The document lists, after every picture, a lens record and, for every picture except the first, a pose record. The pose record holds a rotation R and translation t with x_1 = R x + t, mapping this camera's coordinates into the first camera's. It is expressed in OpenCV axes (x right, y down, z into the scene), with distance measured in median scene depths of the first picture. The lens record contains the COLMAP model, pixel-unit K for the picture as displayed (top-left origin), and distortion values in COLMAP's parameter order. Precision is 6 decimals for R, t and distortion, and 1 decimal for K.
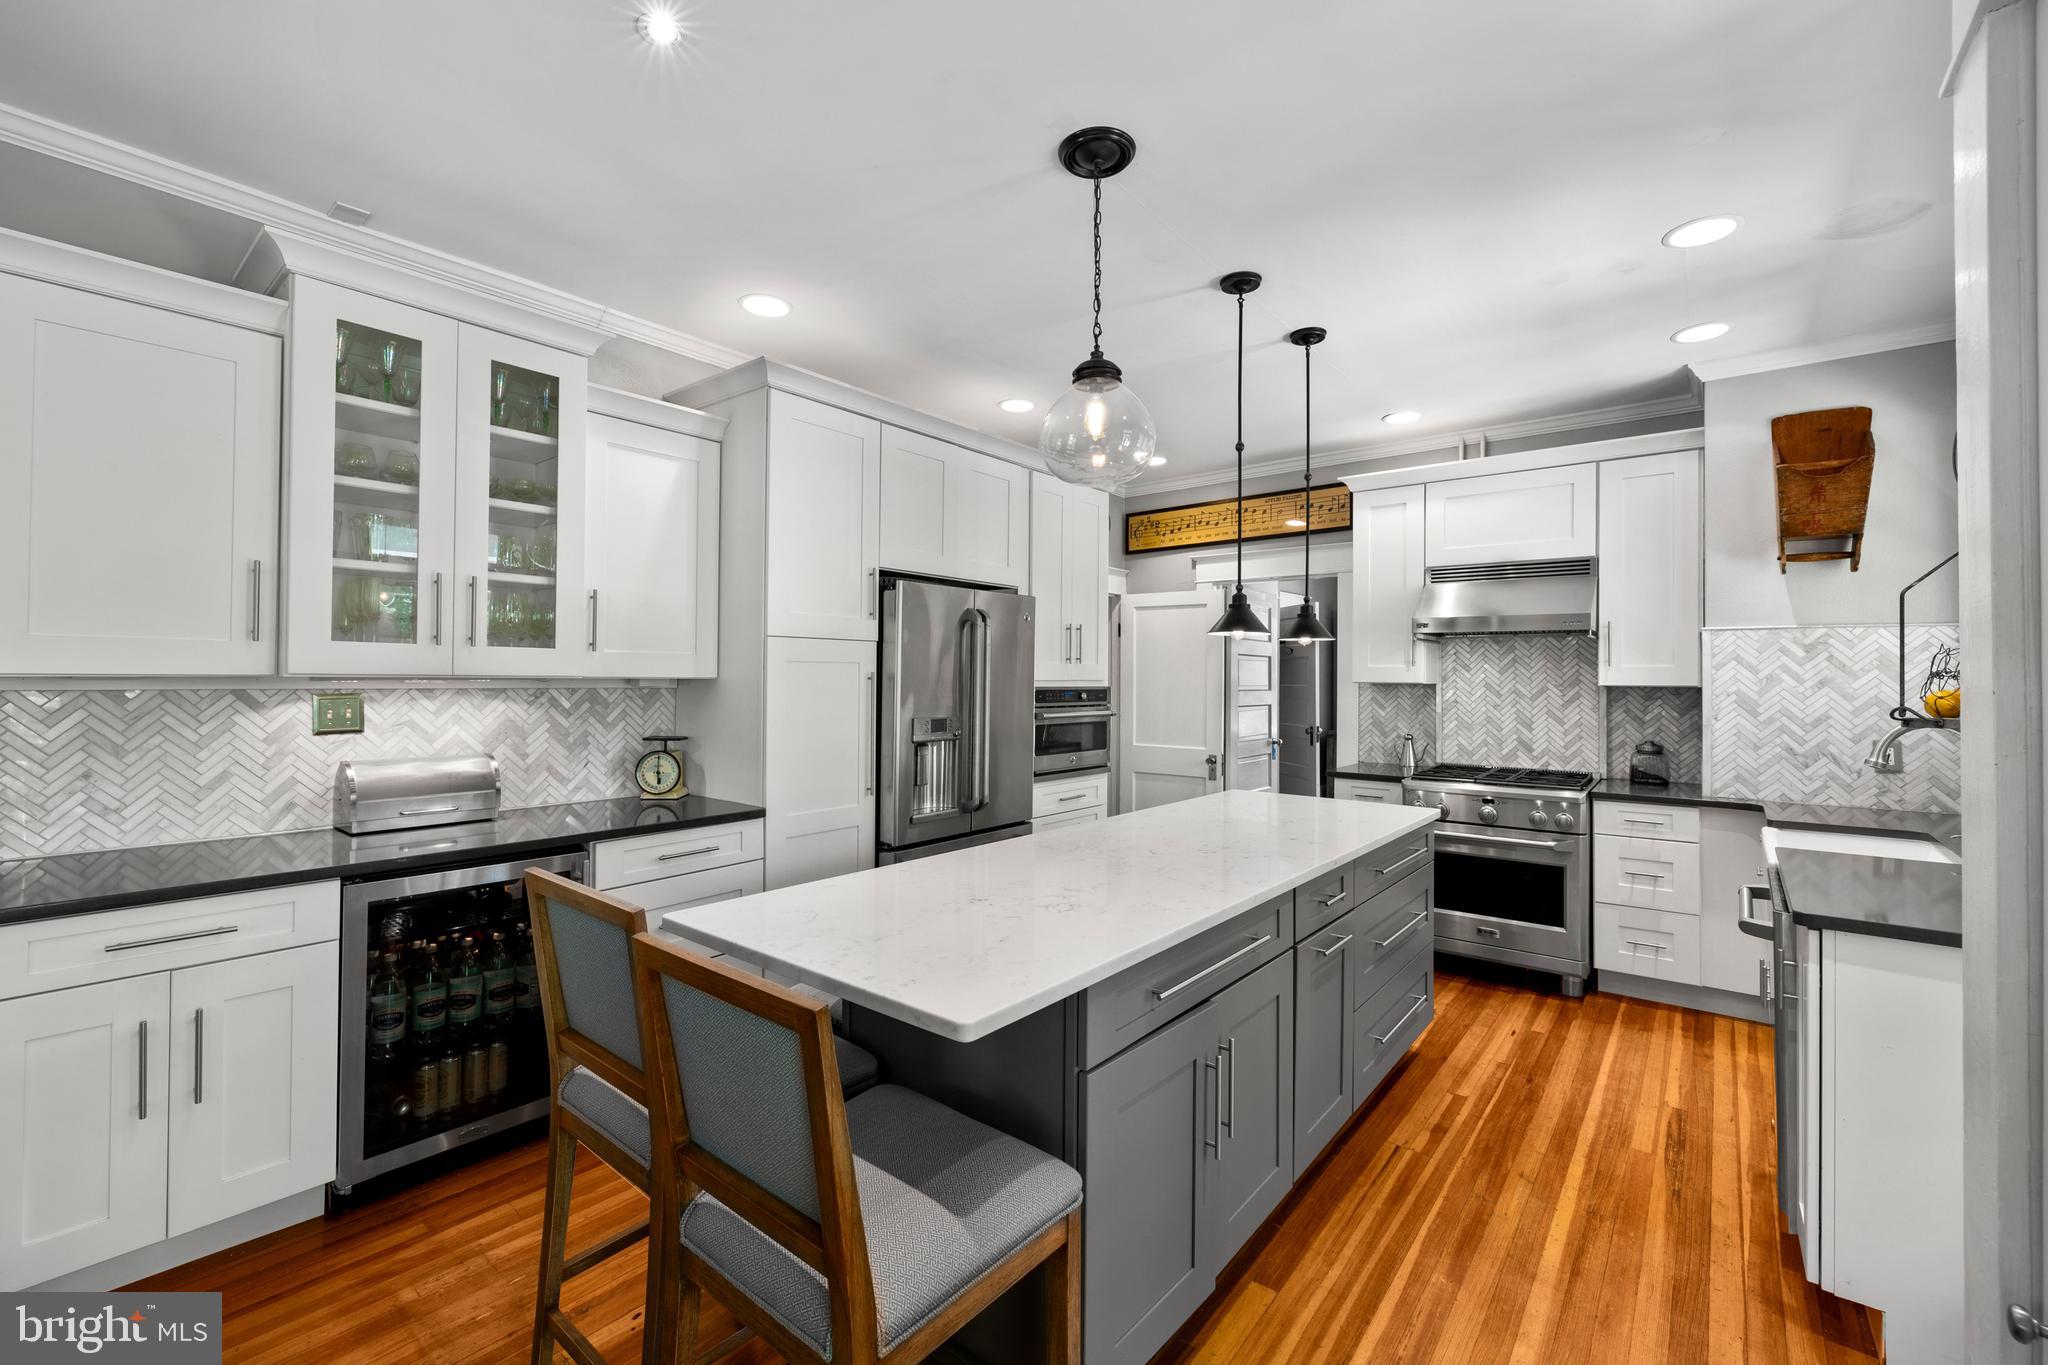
lens RADIAL K [[852.2, 0, 1018.7], [0, 852.2, 669.7], [0, 0, 1]] dist [-0.002304, -0.000259]
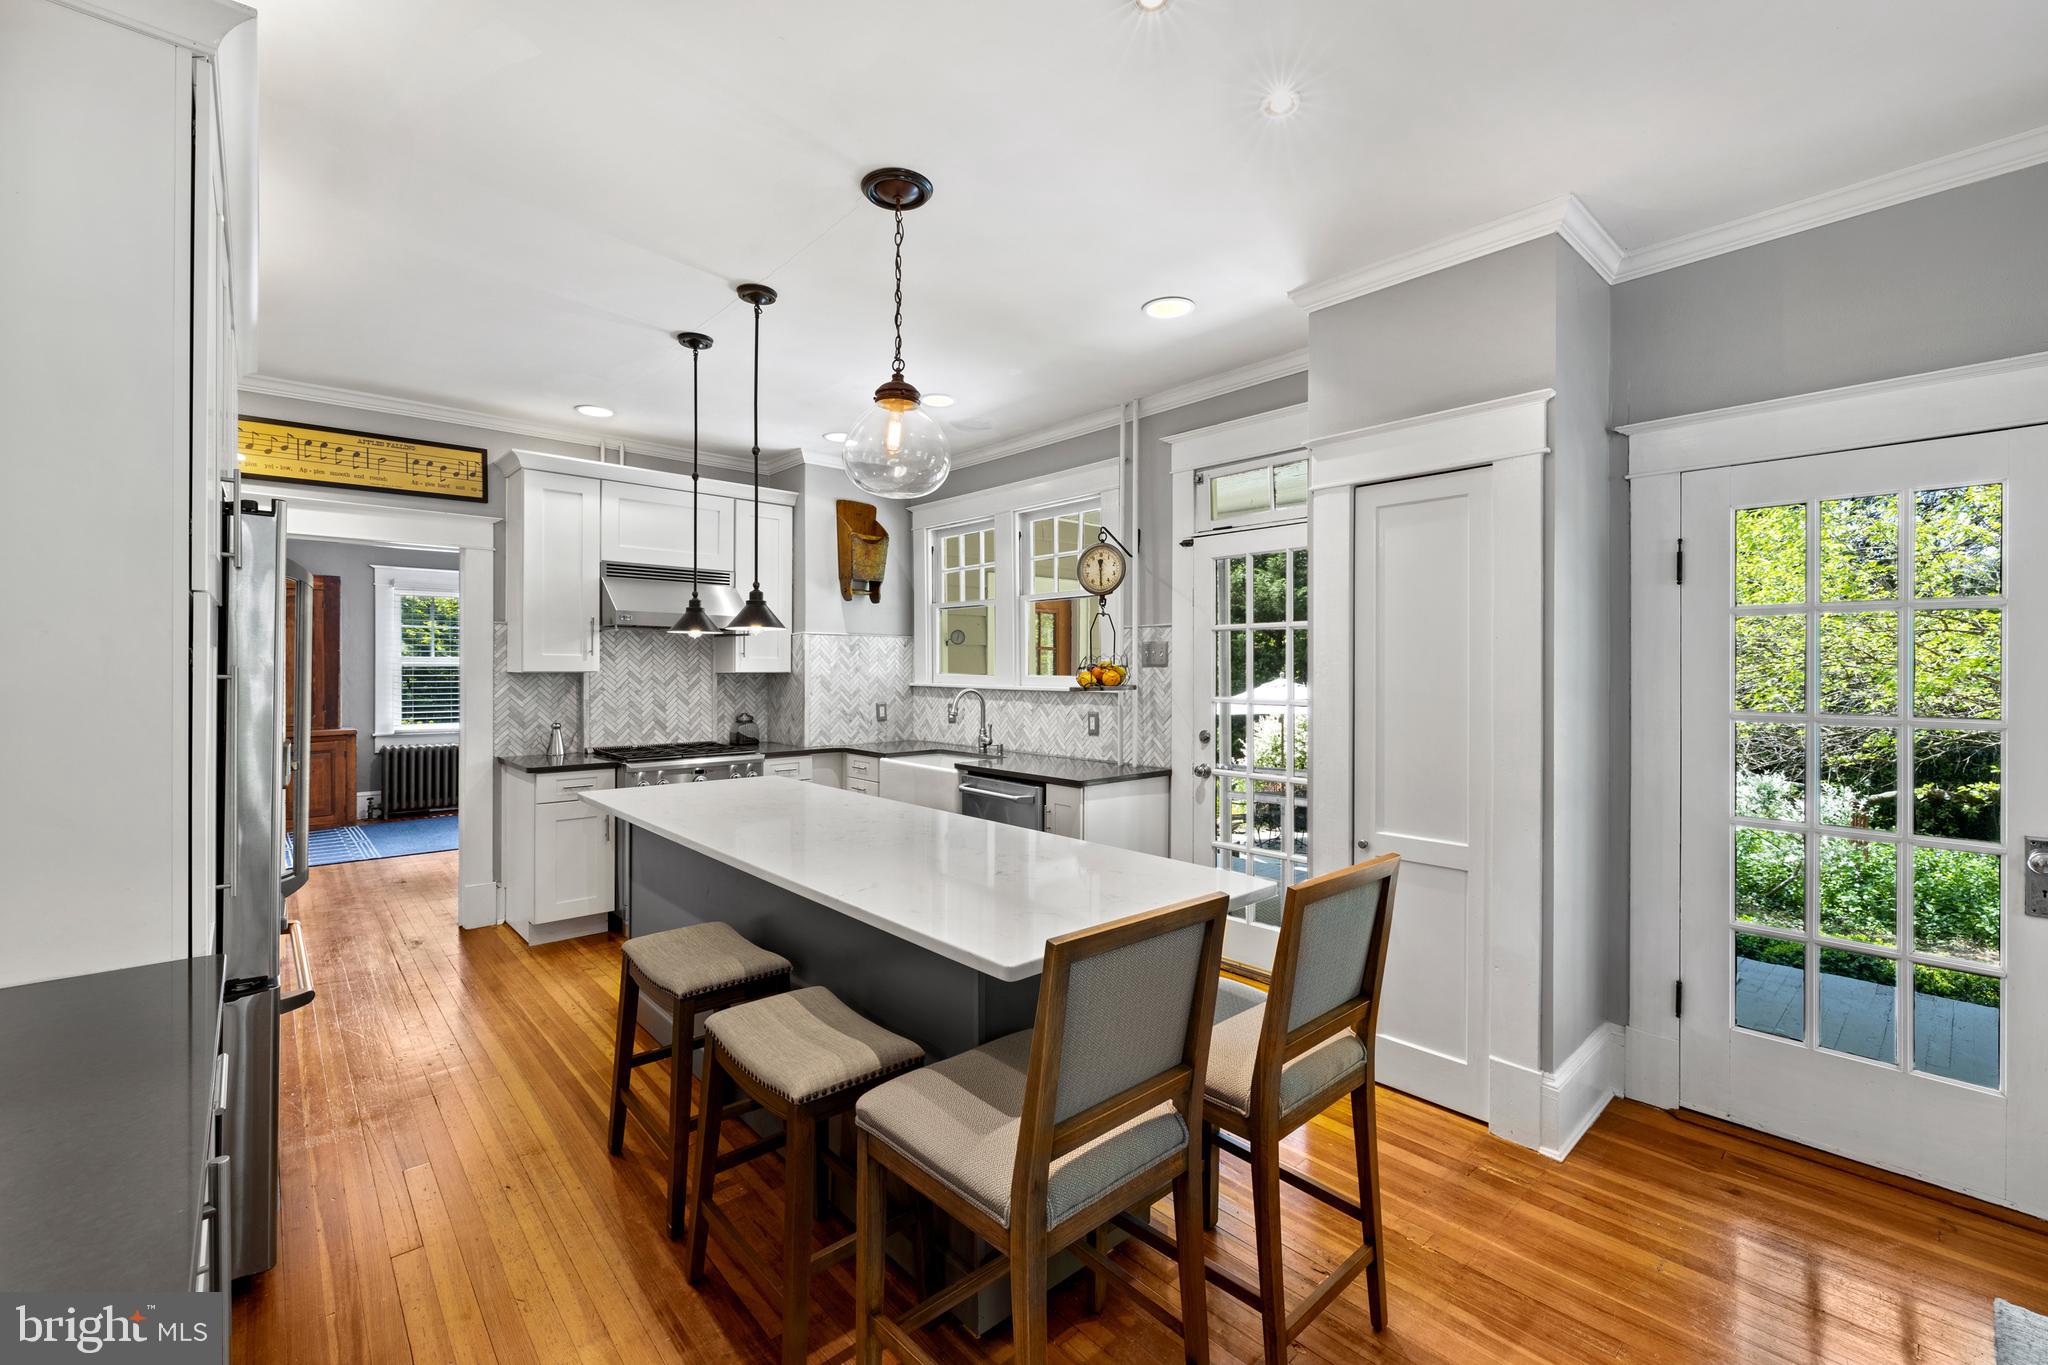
lens RADIAL K [[852.2, 0, 1018.7], [0, 852.2, 669.7], [0, 0, 1]] dist [-0.002304, -0.000259]
pose [[0.158322, -0.009395, 0.987343, -0.609102], [-0.011801, 0.999865, 0.011407, -0.006111], [-0.987317, -0.013458, 0.158190, 0.425625]]
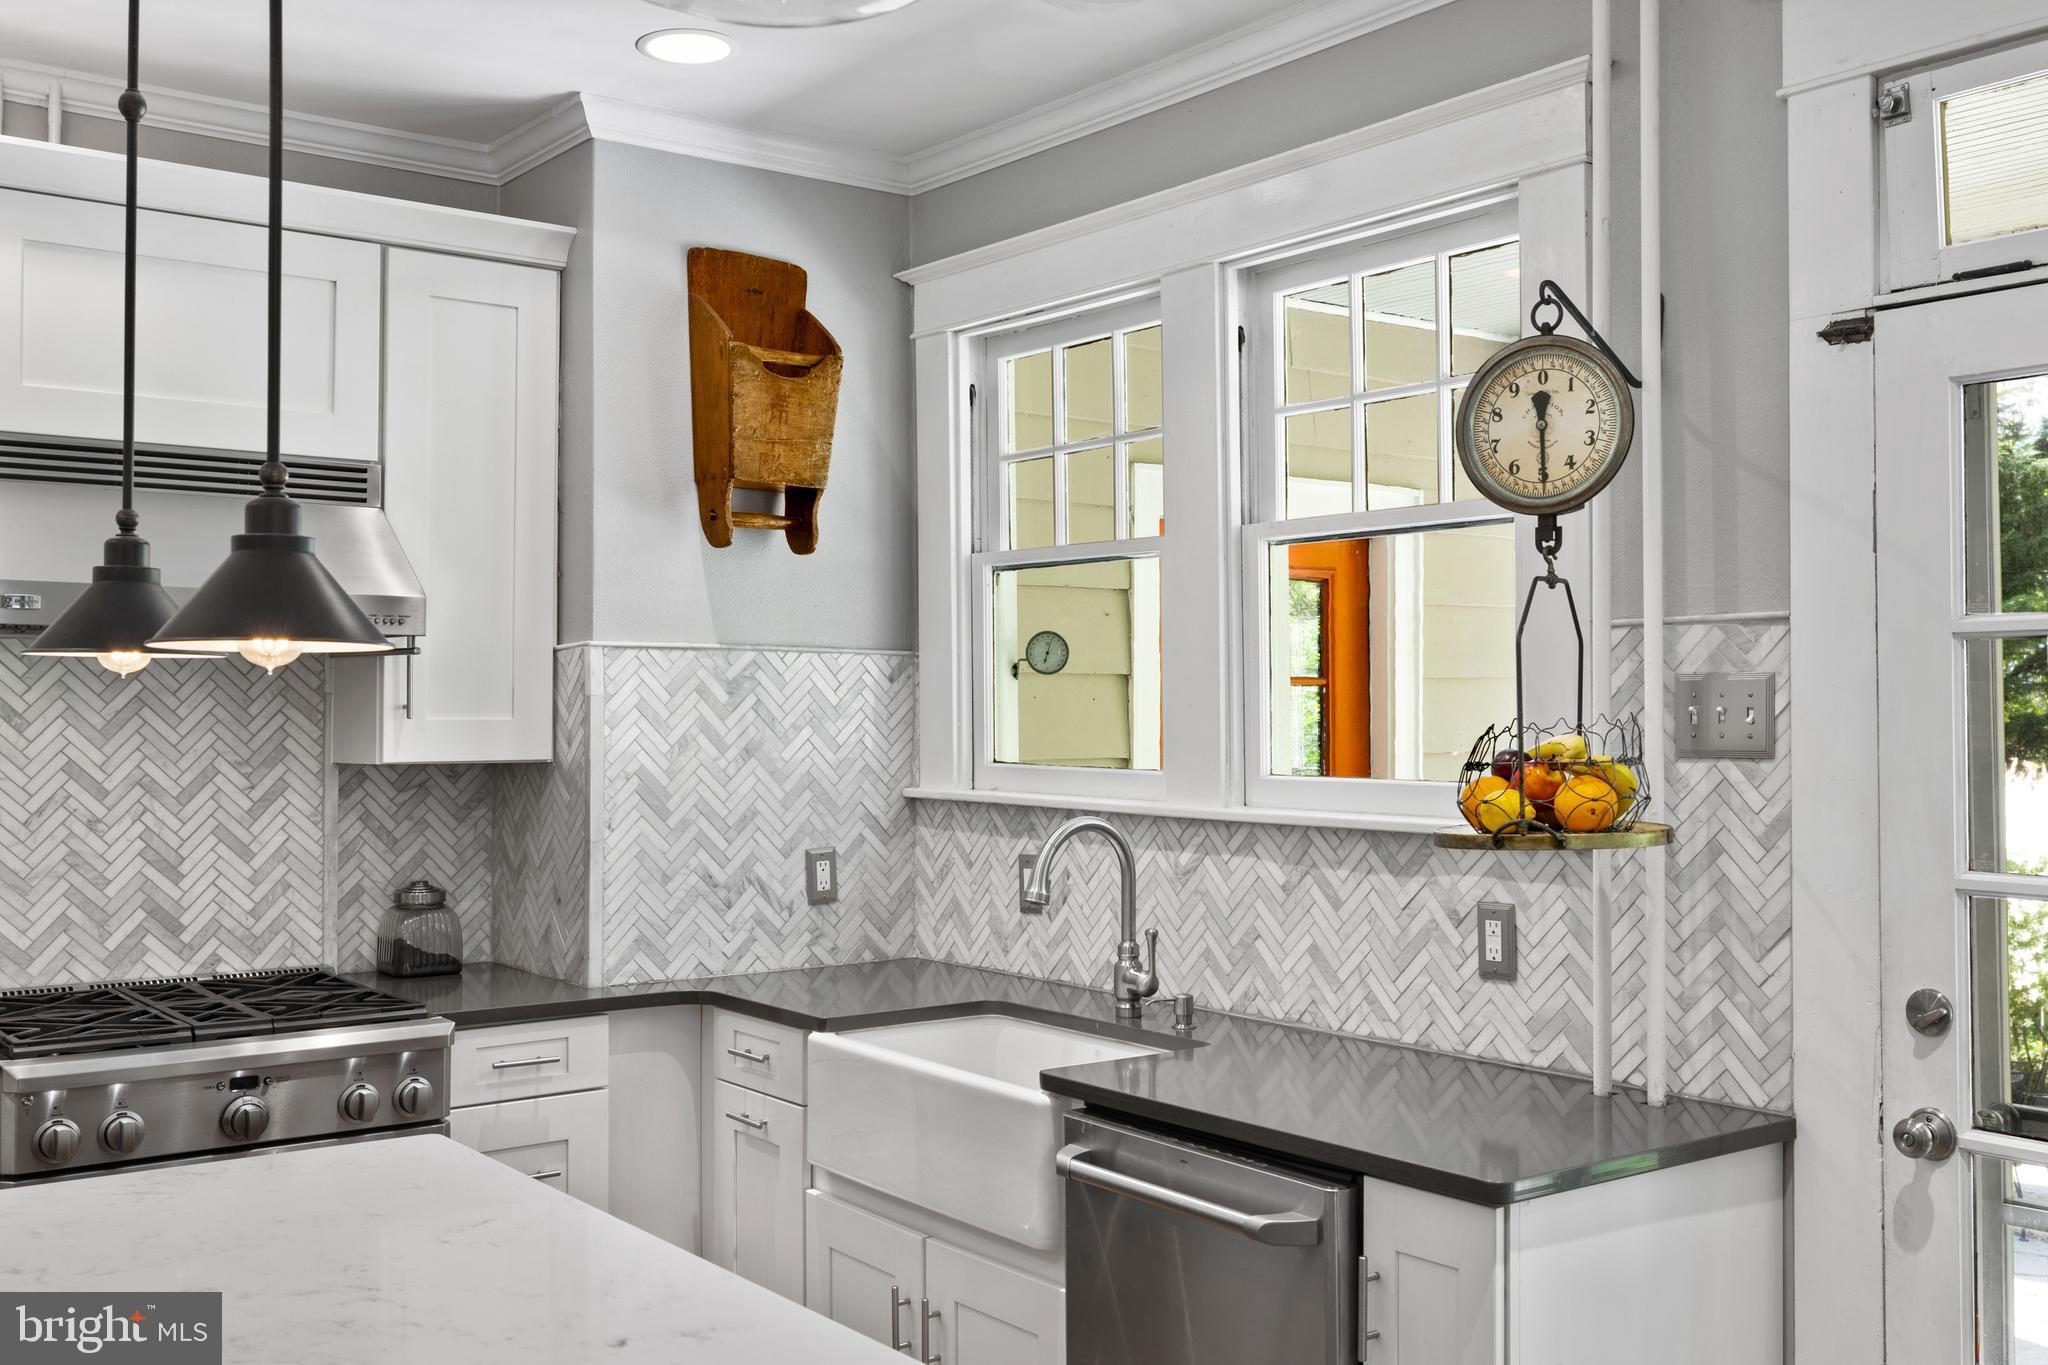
lens RADIAL K [[1976.6, 0, 1020.5], [0, 1976.6, 665.4], [0, 0, 1]] dist [0.003813, 0.002520]
pose [[0.238555, 0.013400, 0.971037, -0.246958], [-0.008696, 0.999894, -0.011661, -0.025749], [-0.971090, -0.005662, 0.238646, 0.514979]]
